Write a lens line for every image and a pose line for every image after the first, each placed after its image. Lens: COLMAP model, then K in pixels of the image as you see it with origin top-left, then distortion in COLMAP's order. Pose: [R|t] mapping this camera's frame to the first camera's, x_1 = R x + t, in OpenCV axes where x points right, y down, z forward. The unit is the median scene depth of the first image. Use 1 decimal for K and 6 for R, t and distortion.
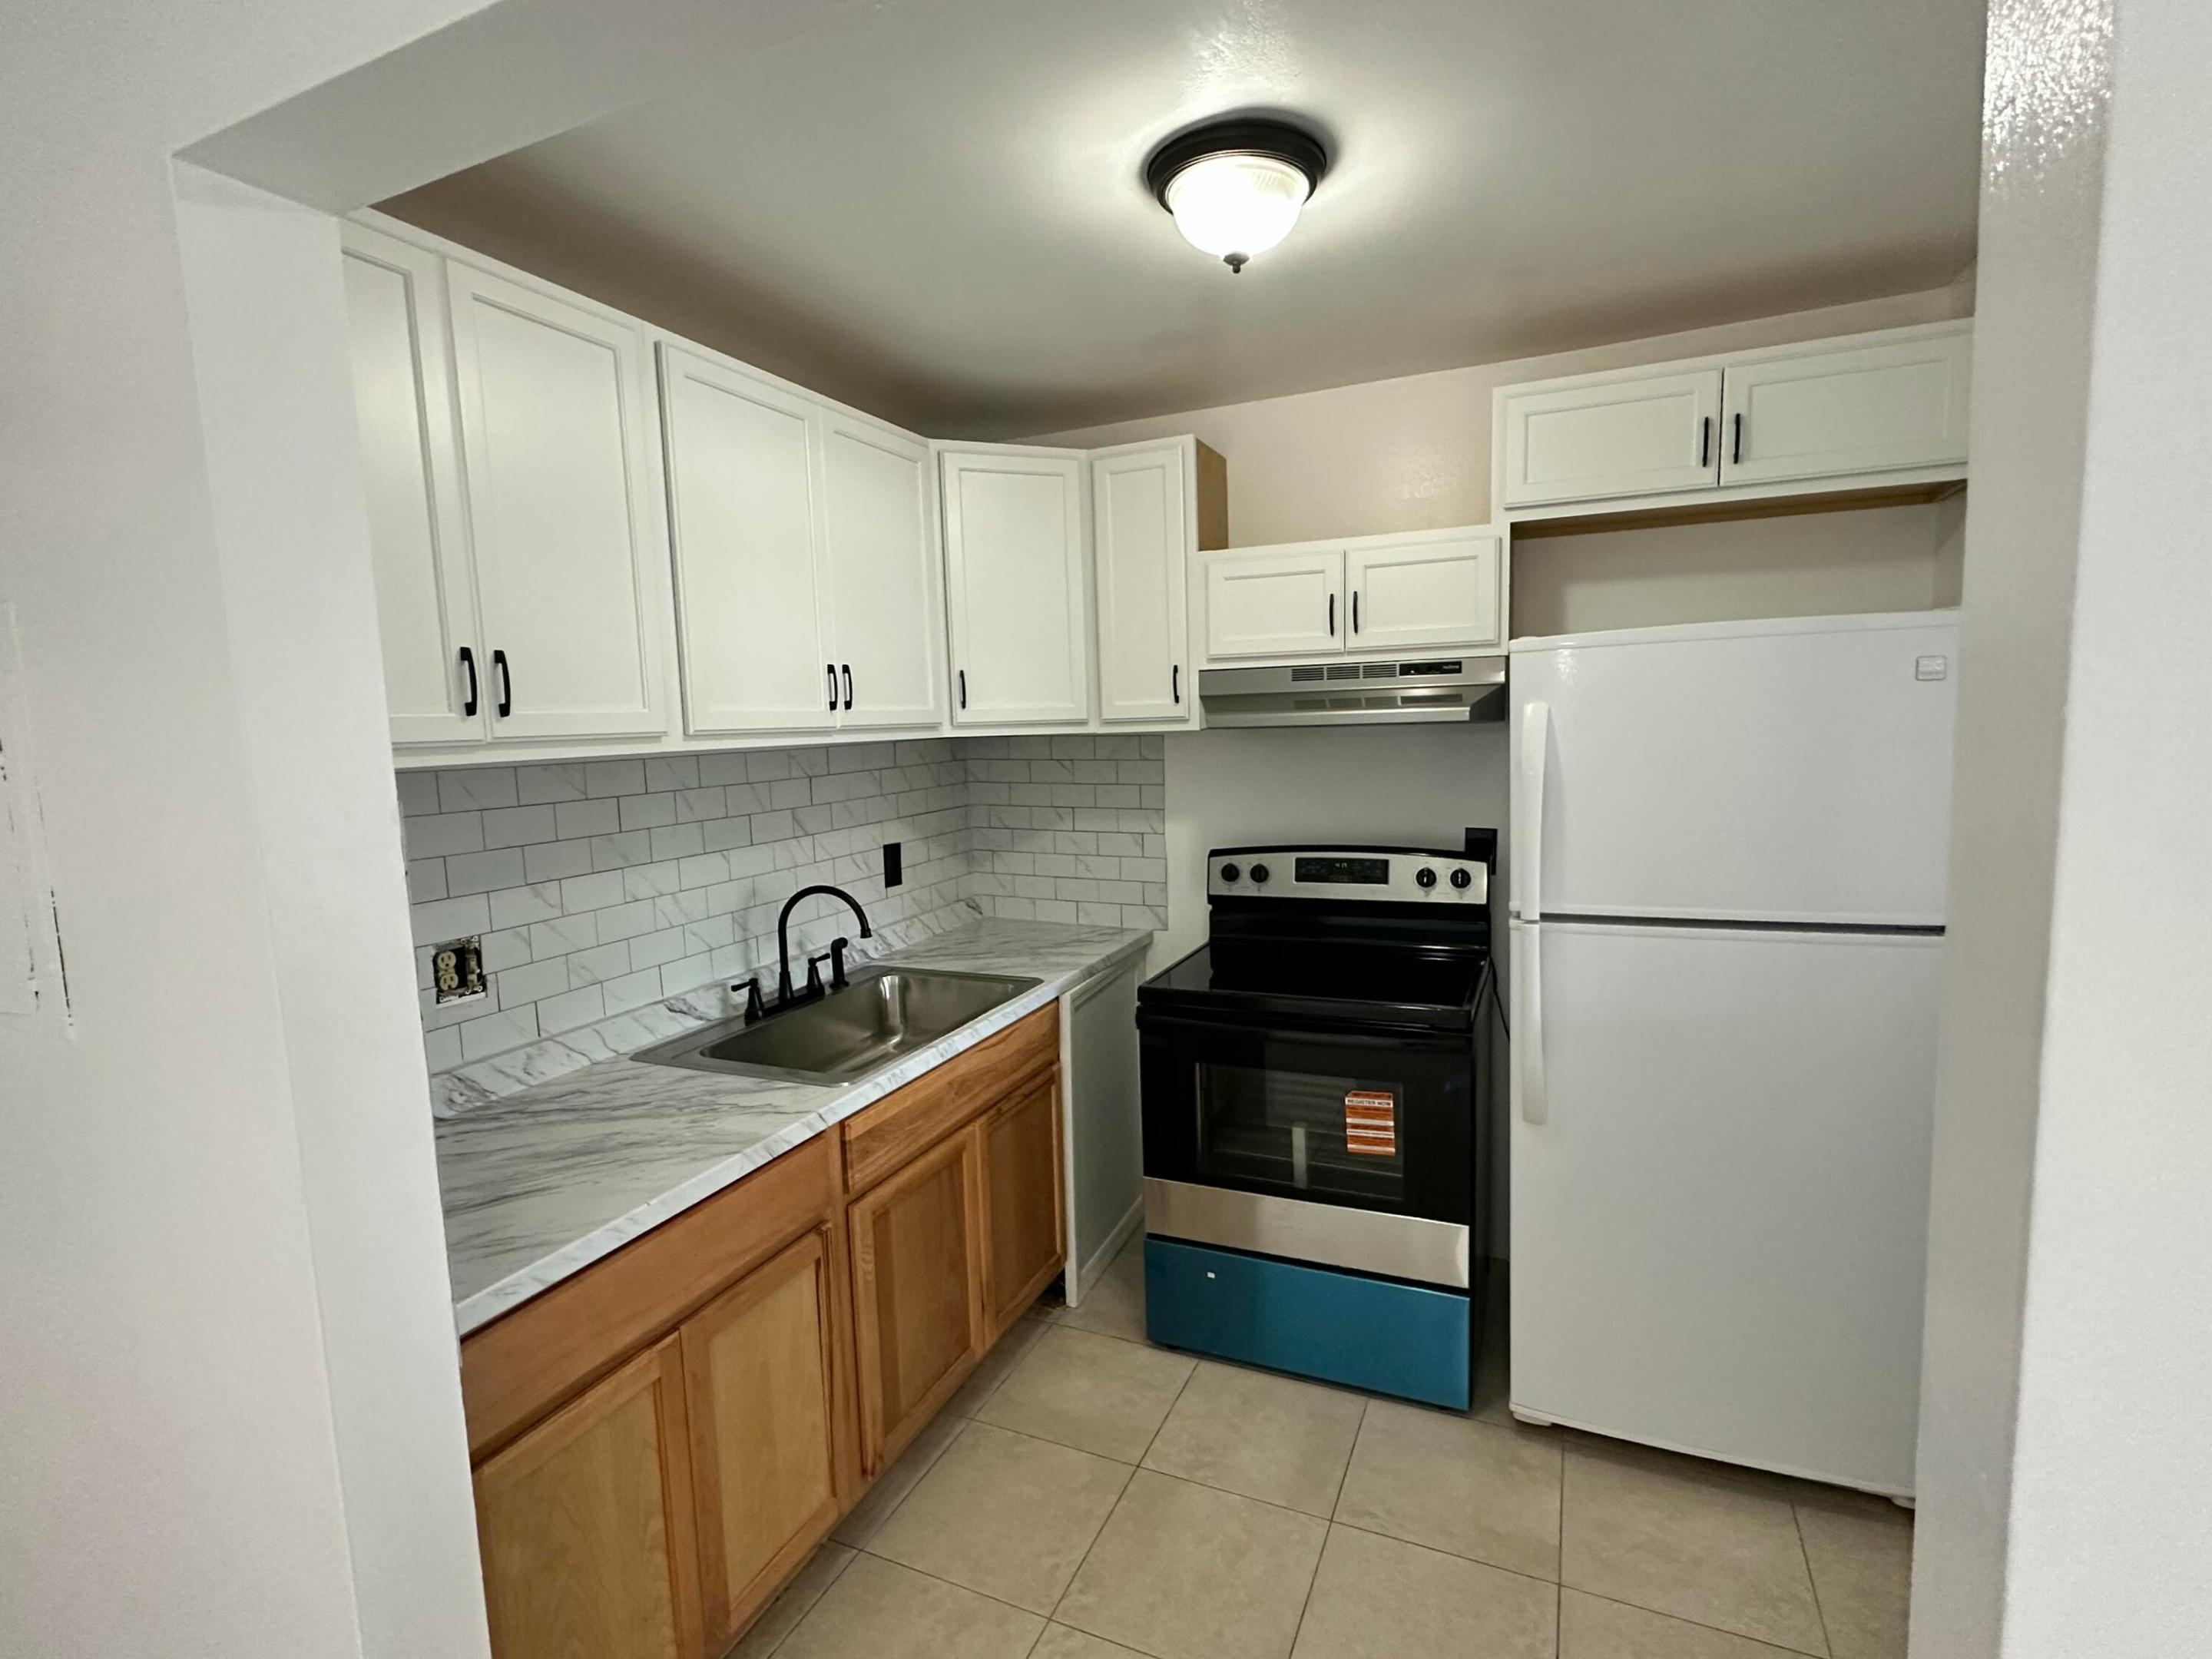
lens RADIAL K [[1048.7, 0, 1108.9], [0, 1048.7, 837.3], [0, 0, 1]] dist [-0.001410, -0.000643]
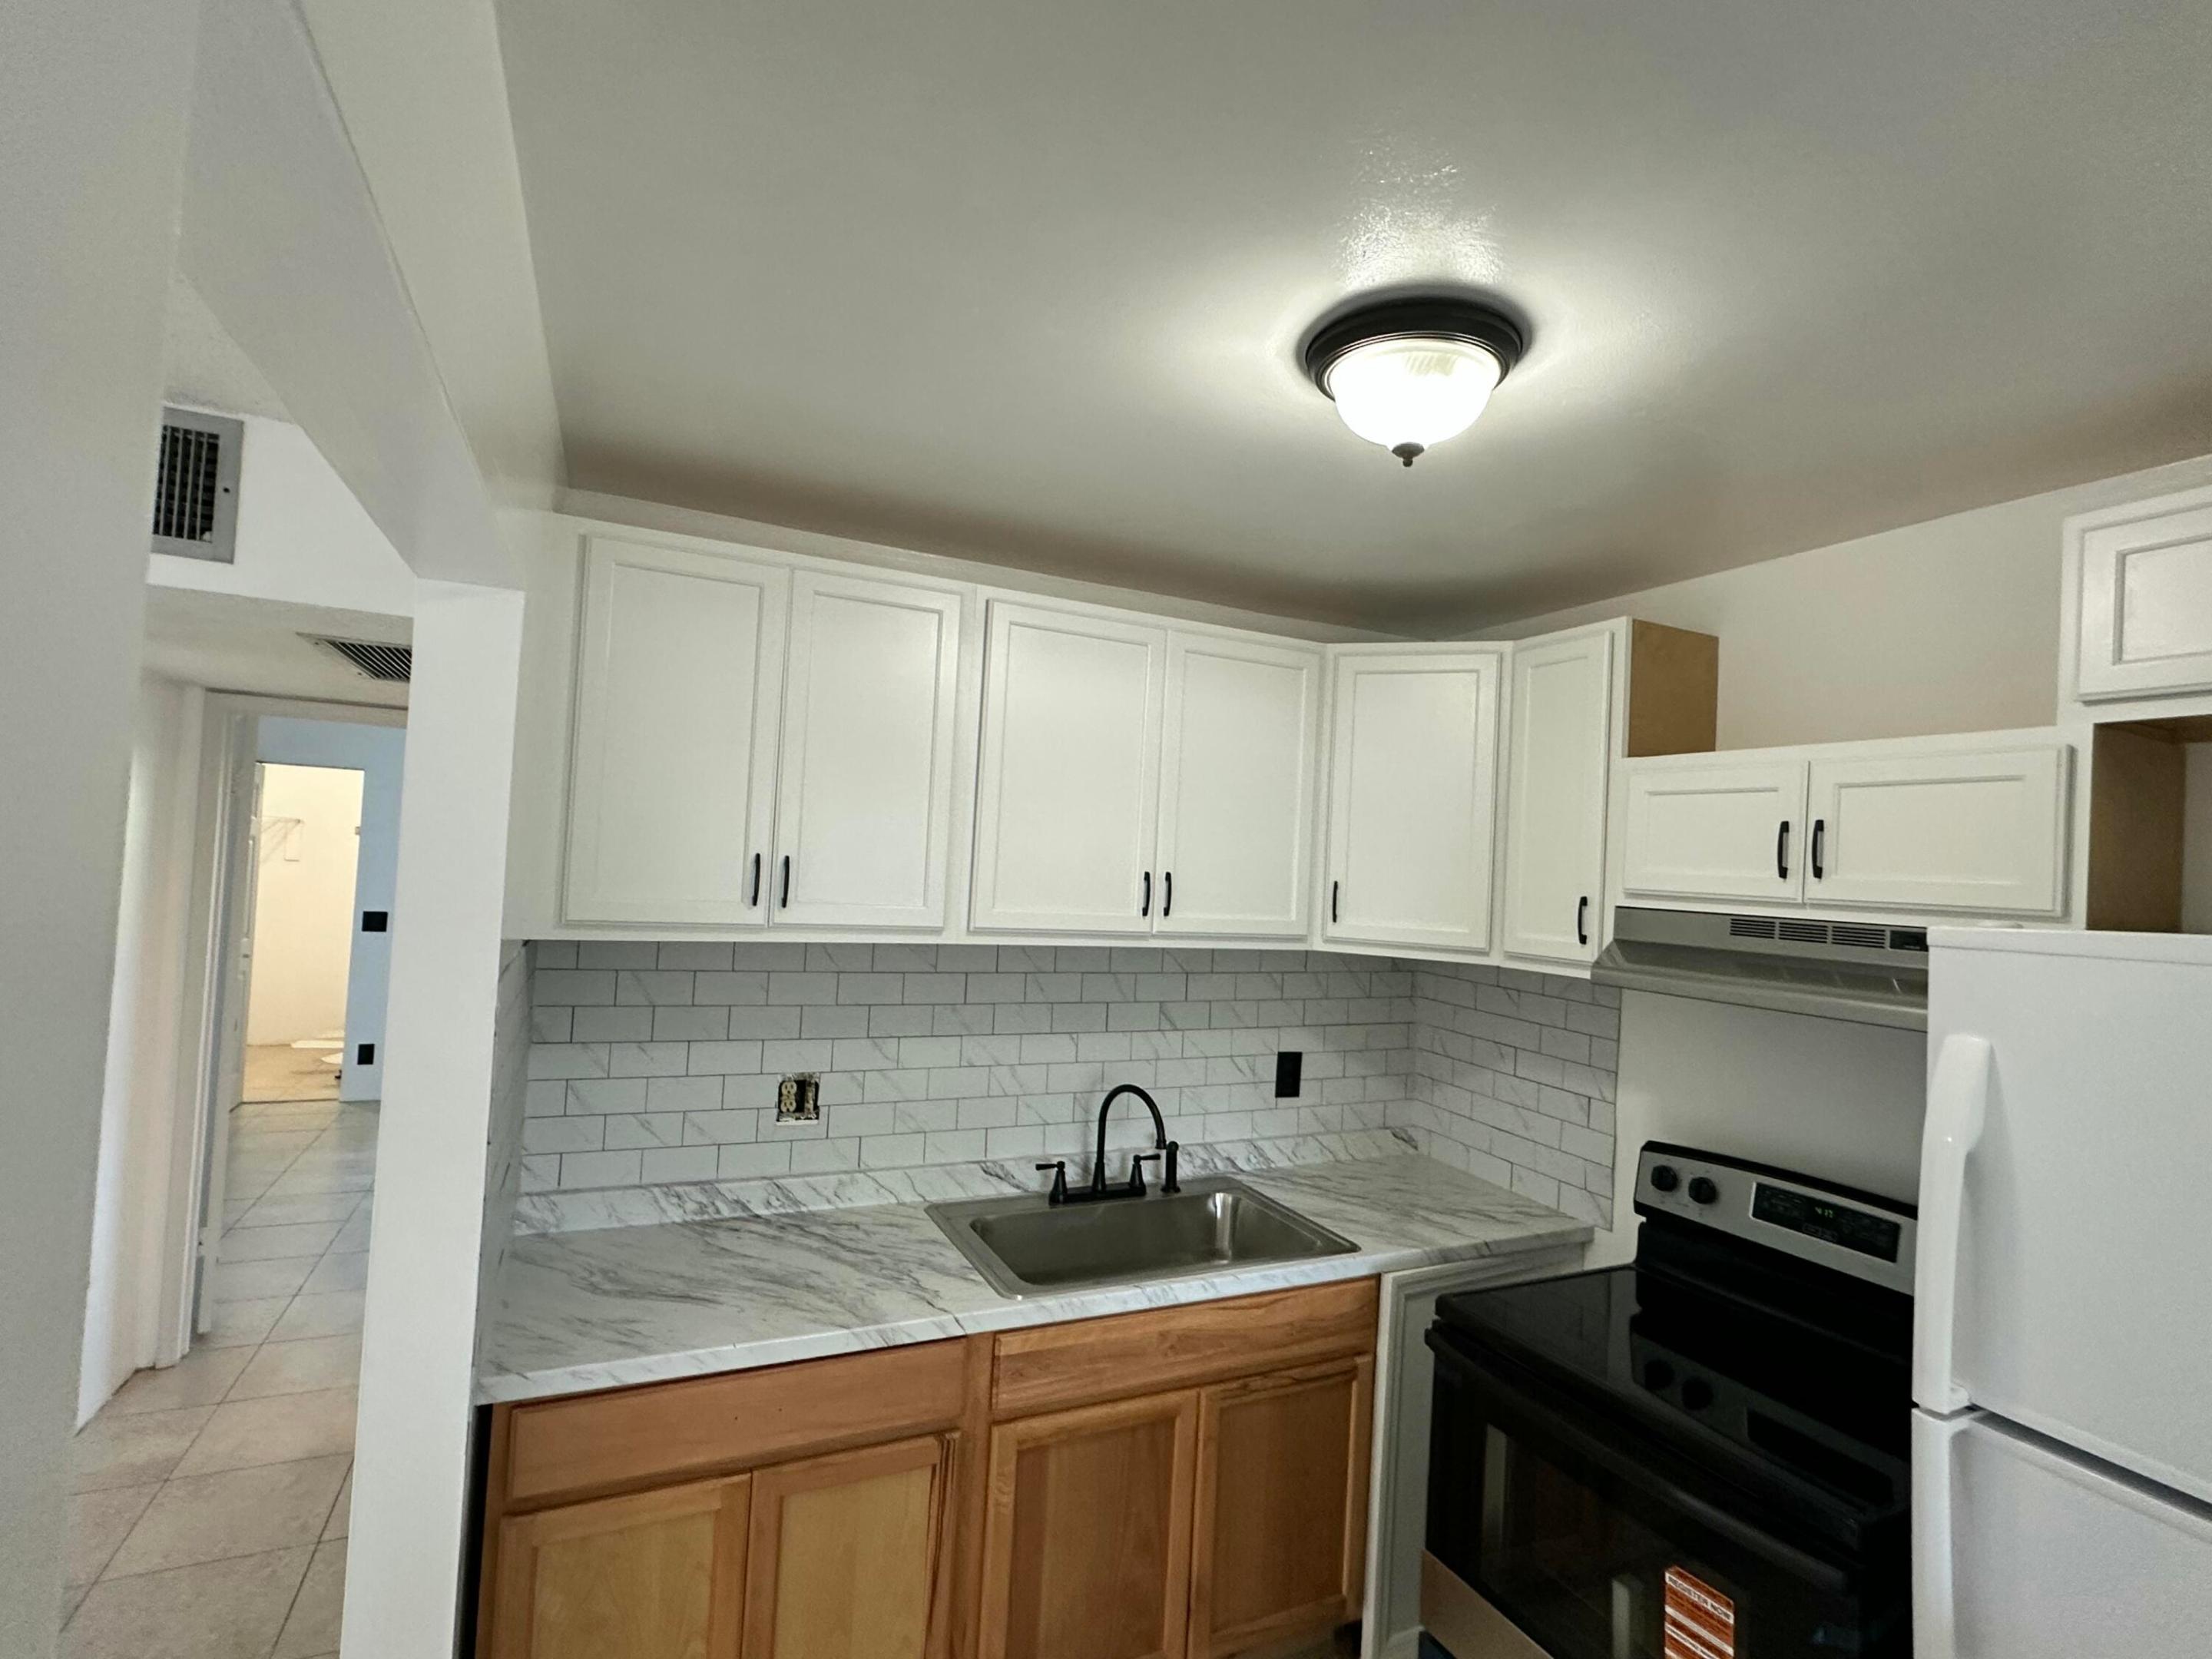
lens RADIAL K [[1048.7, 0, 1097.5], [0, 1048.7, 836.2], [0, 0, 1]] dist [-0.001410, -0.000643]
pose [[0.753231, 0.053651, -0.655564, 0.352988], [-0.151272, 0.984082, -0.093273, -0.092050], [0.640124, 0.169425, 0.749357, 0.184696]]
